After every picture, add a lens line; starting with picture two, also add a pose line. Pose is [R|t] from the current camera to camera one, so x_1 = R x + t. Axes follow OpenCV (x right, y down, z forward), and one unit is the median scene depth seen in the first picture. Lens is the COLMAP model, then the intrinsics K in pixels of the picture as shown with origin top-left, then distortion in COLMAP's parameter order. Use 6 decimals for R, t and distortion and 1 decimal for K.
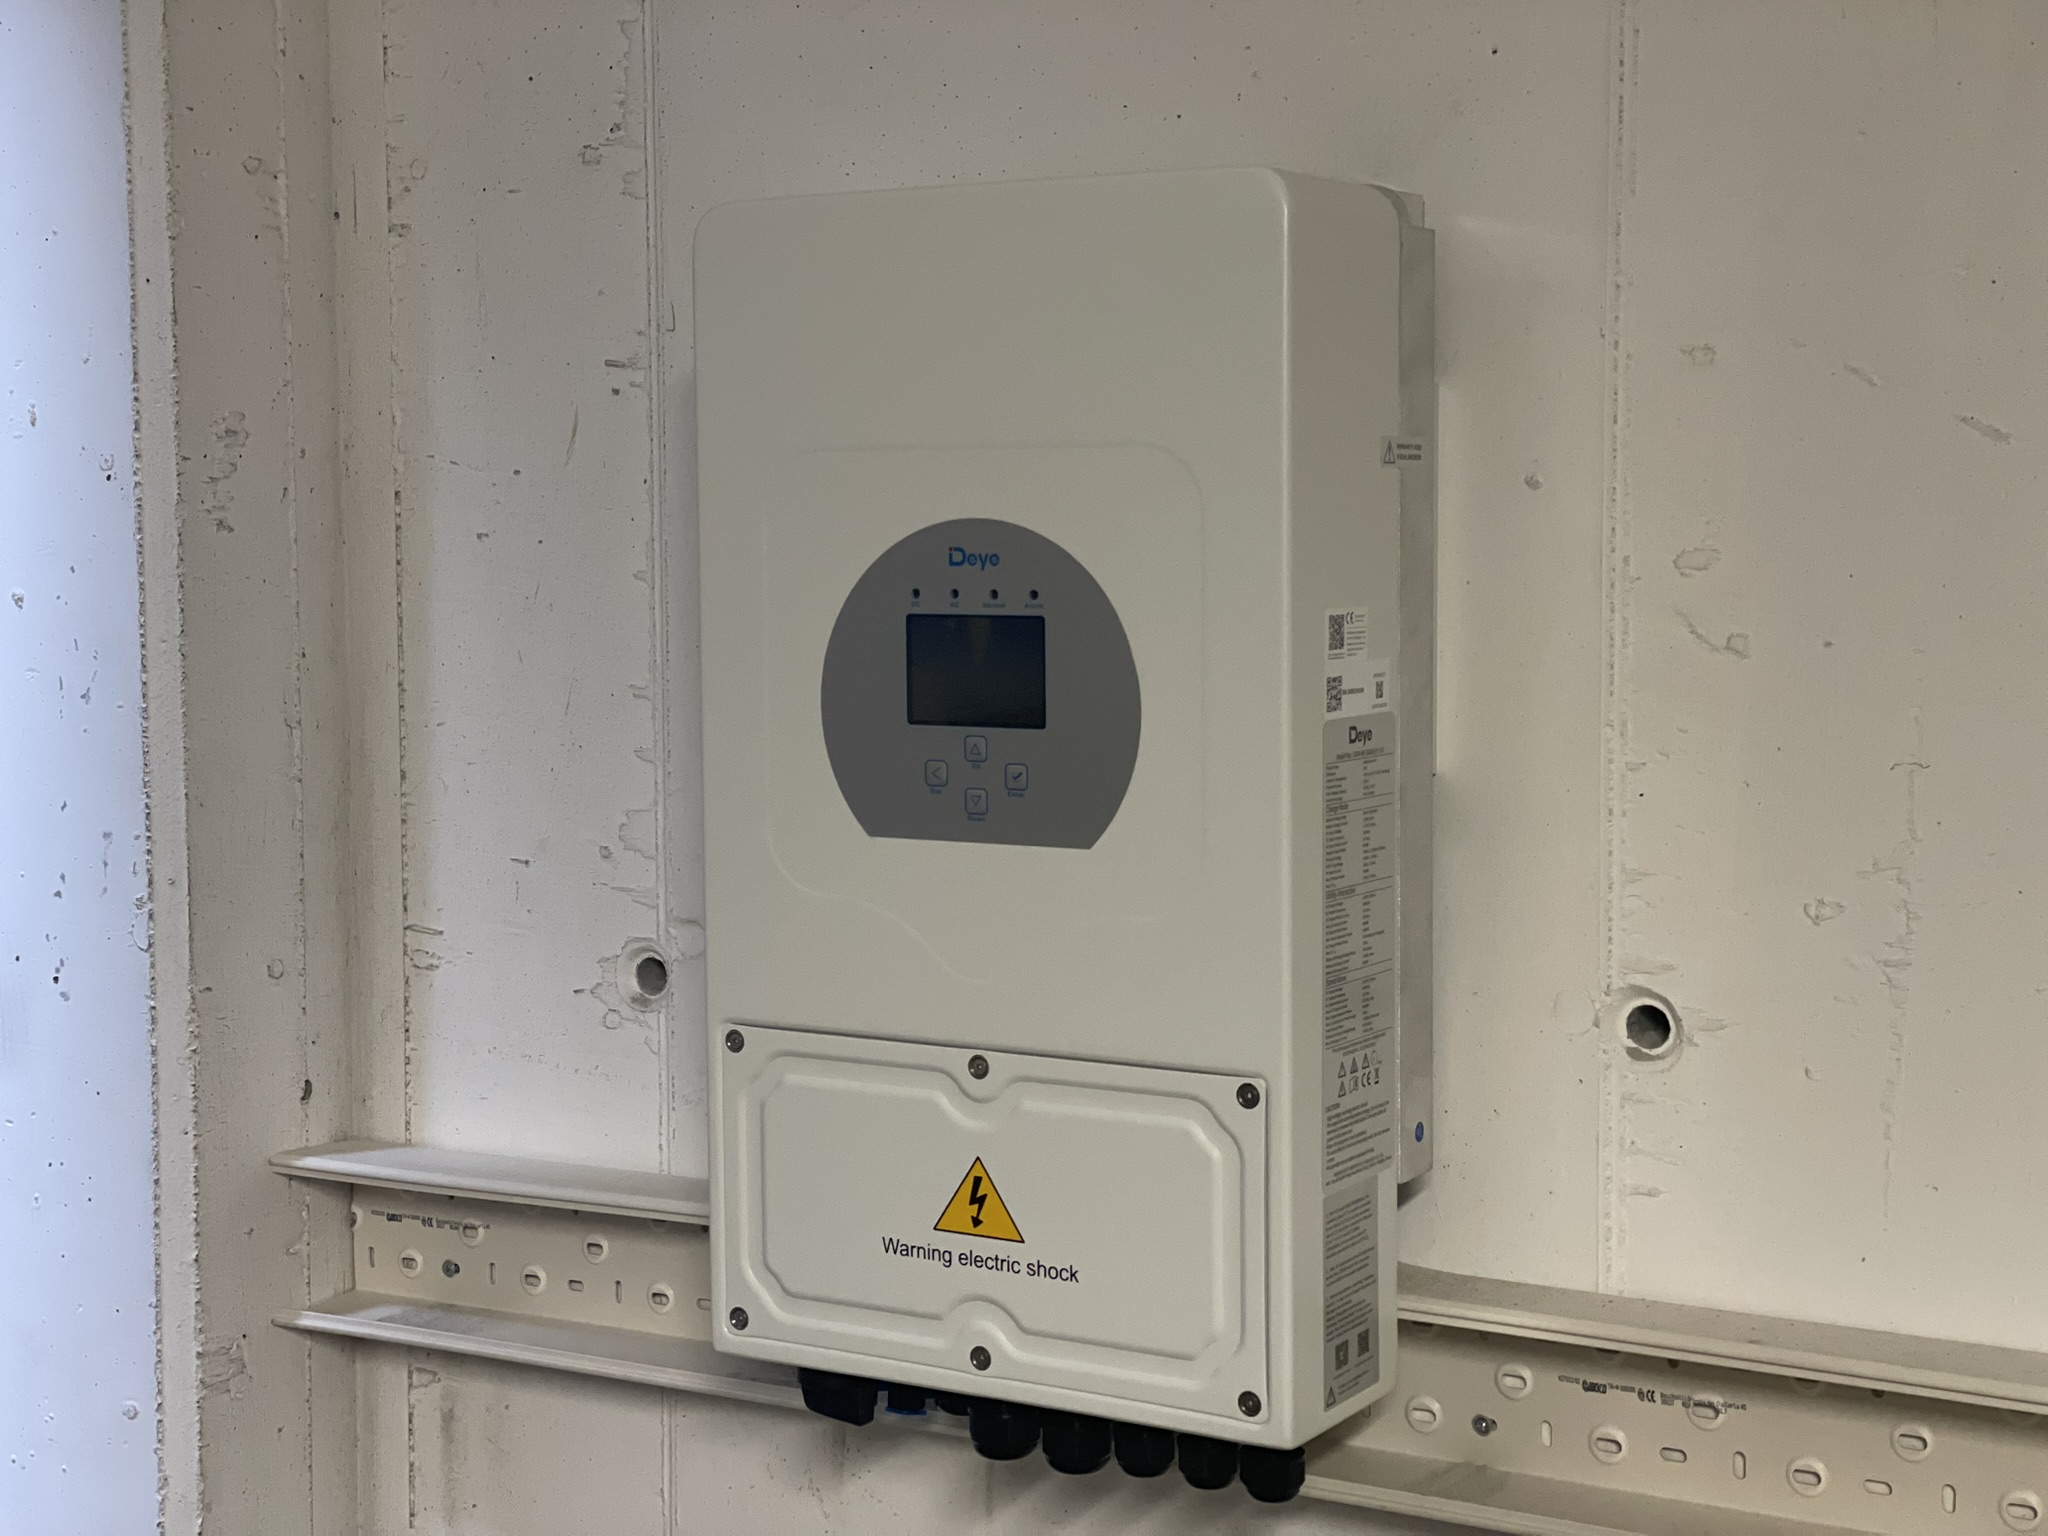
lens RADIAL K [[3054.5, 0, 1018.3], [0, 3054.5, 740.6], [0, 0, 1]] dist [0.121664, 0.000000]
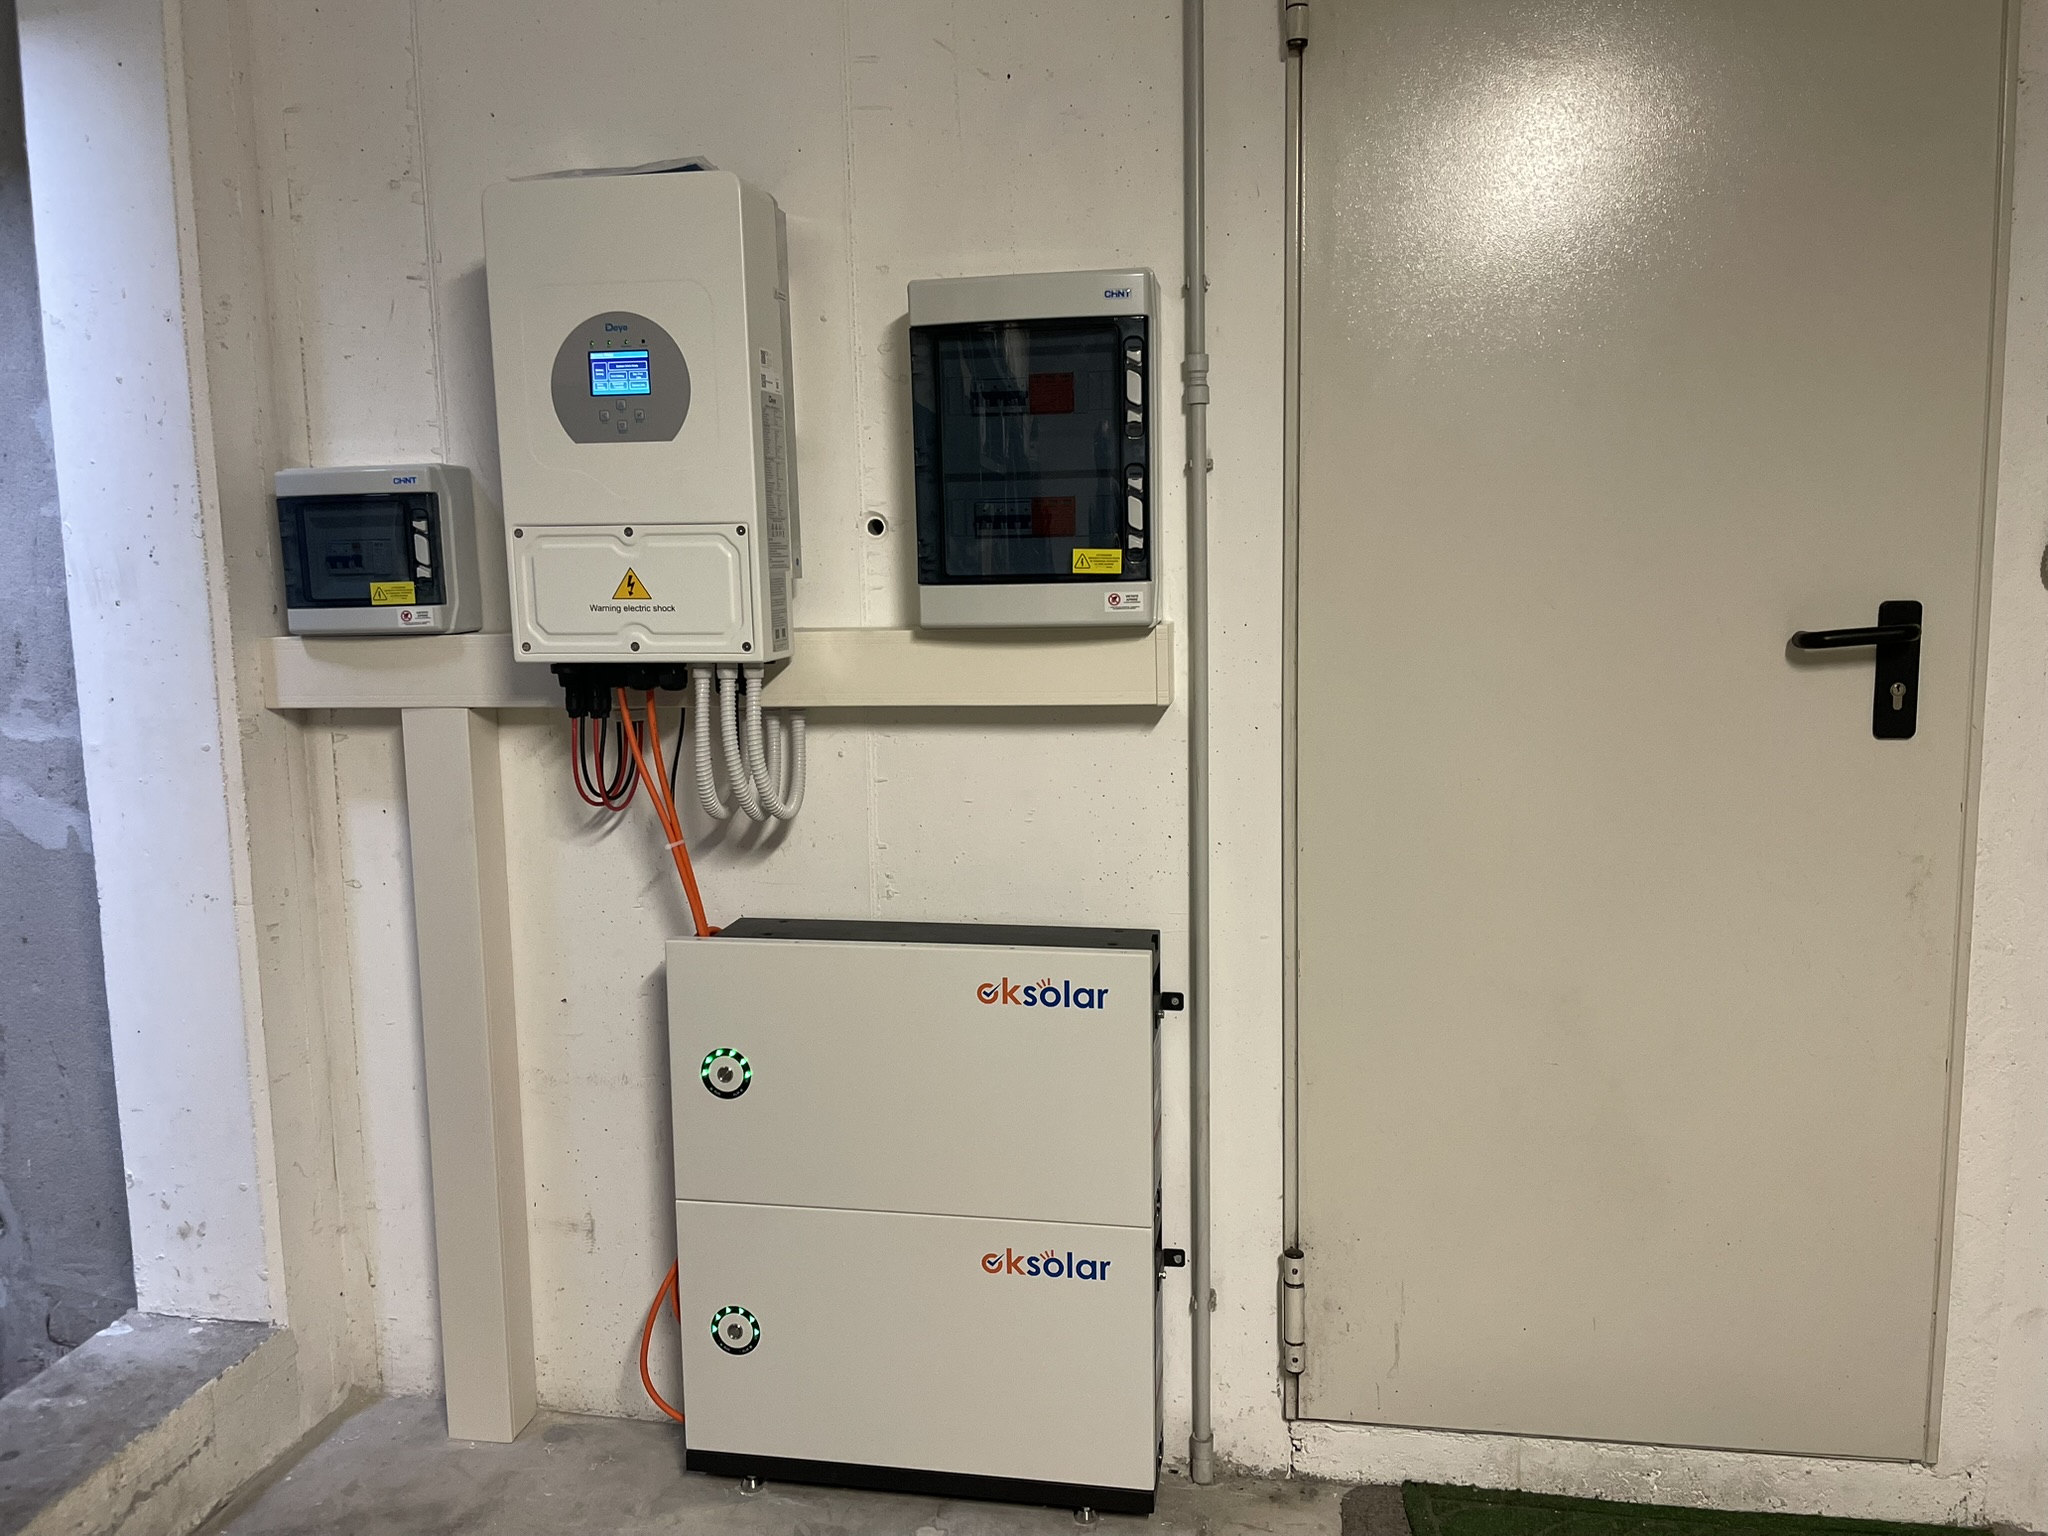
lens RADIAL K [[1552.8, 0, 1038.8], [0, 1552.8, 755.2], [0, 0, 1]] dist [0.086802, -0.124710]
pose [[0.931224, -0.059056, 0.359630, -0.167405], [0.039078, 0.997275, 0.062578, 0.214301], [-0.362345, -0.044220, 0.930994, -0.340926]]
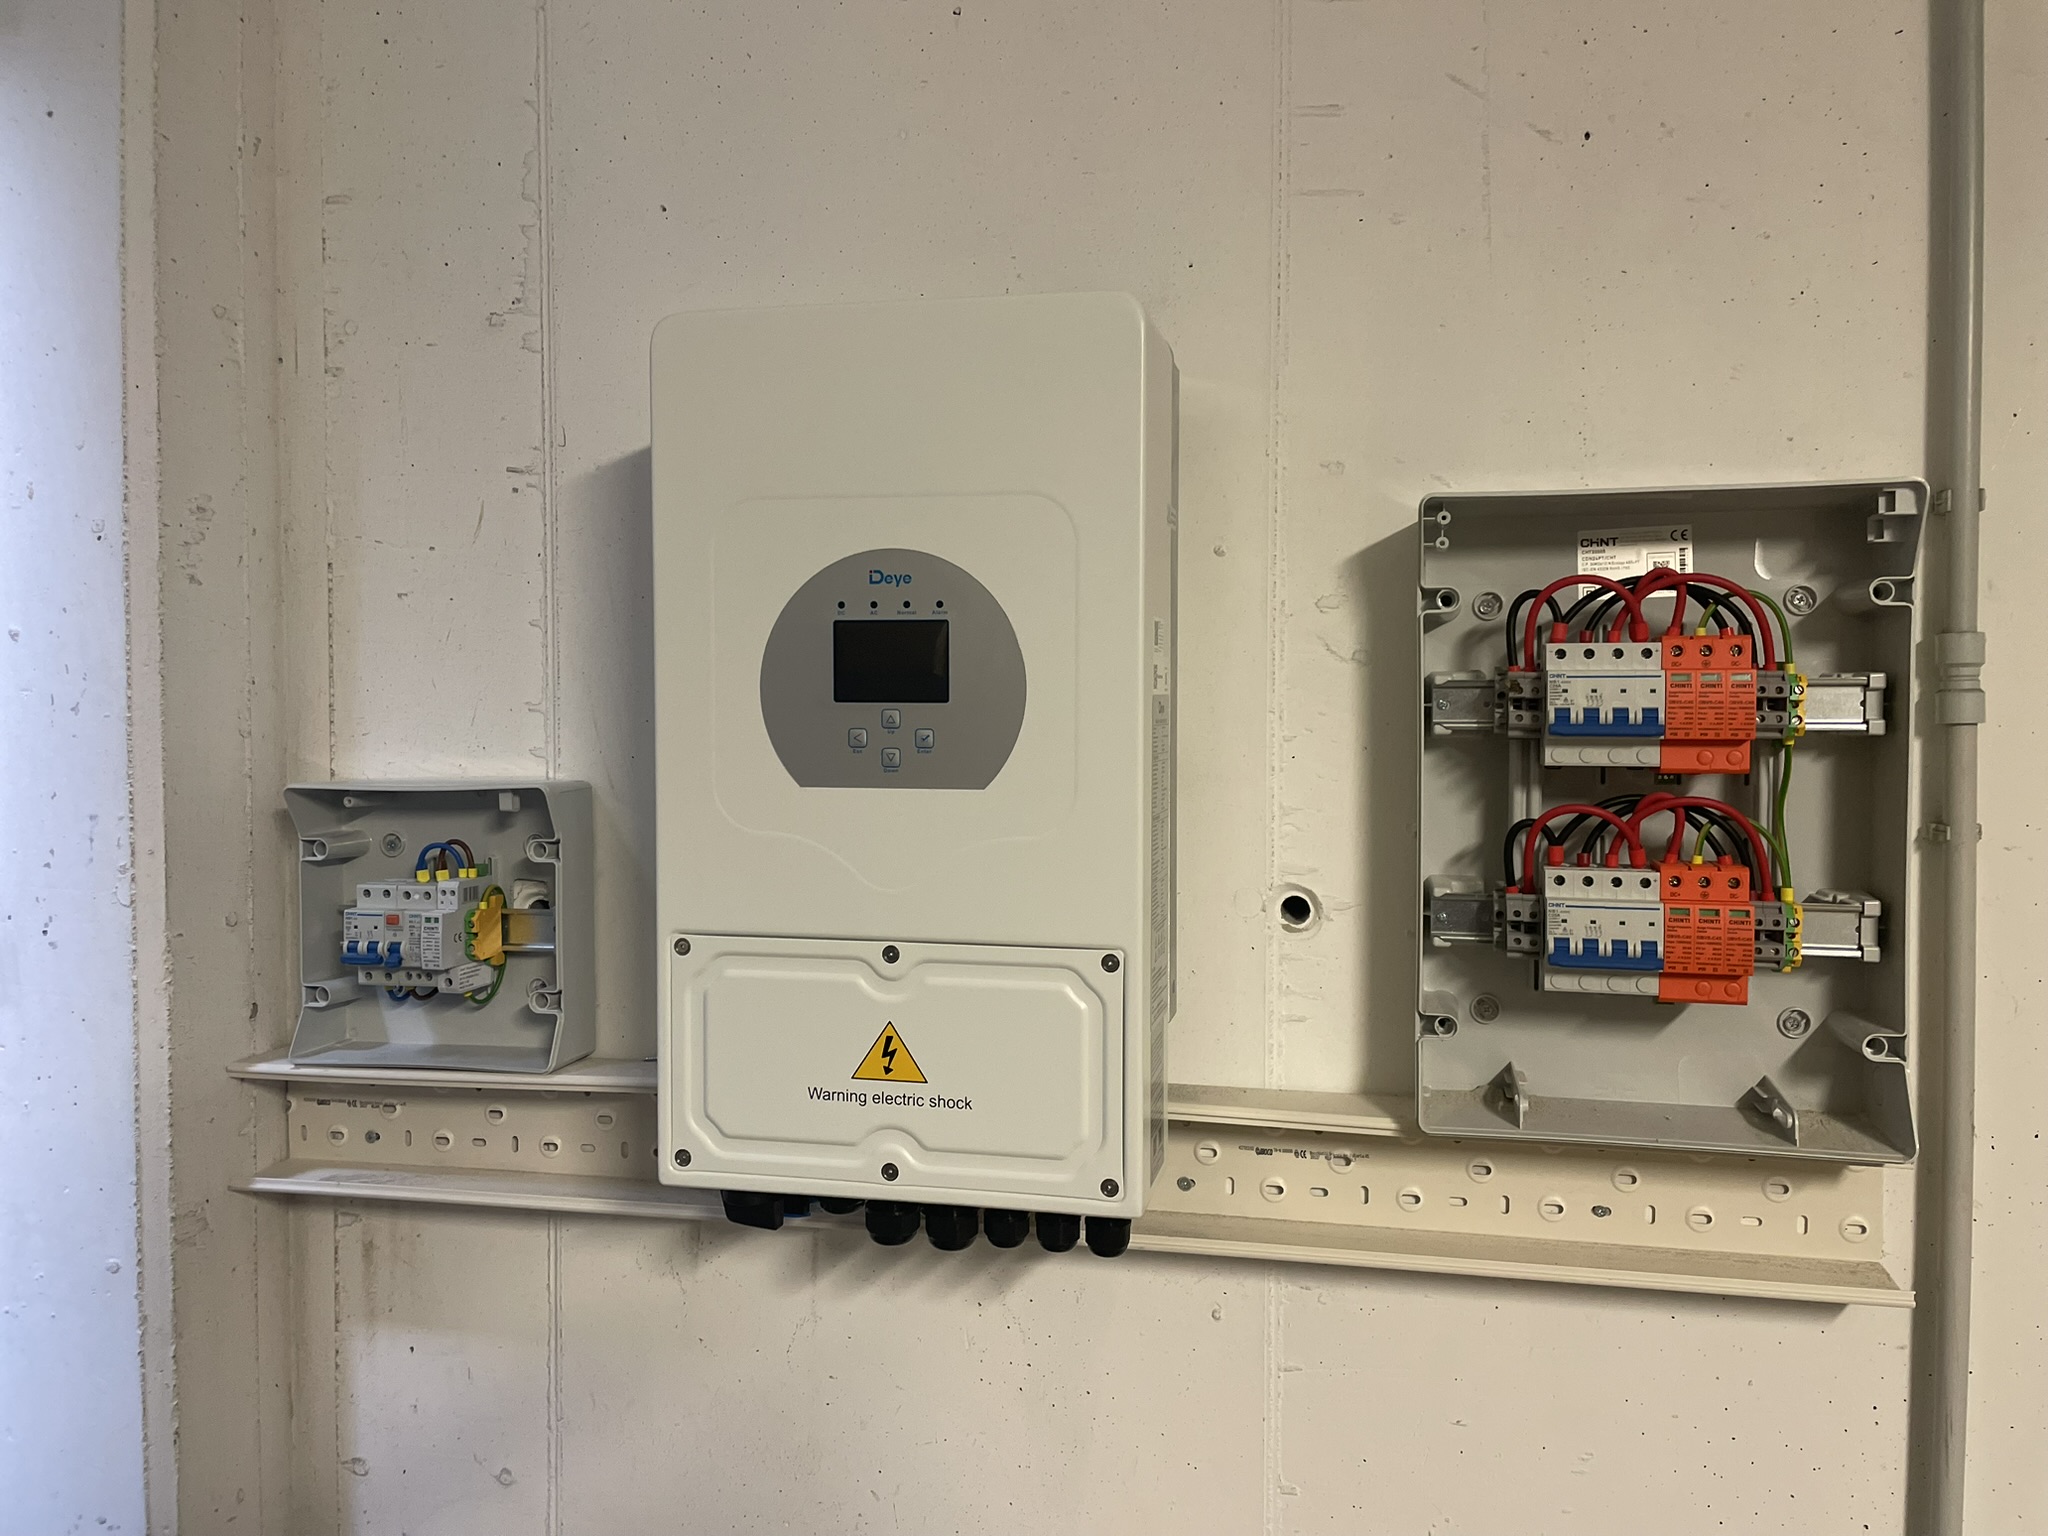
lens RADIAL K [[1552.8, 0, 1041.2], [0, 1552.8, 756.6], [0, 0, 1]] dist [0.086802, -0.124710]
pose [[0.945784, -0.003932, 0.324771, -0.164950], [0.016074, 0.999268, -0.034709, 0.041941], [-0.324397, 0.038048, 0.945156, 0.309027]]
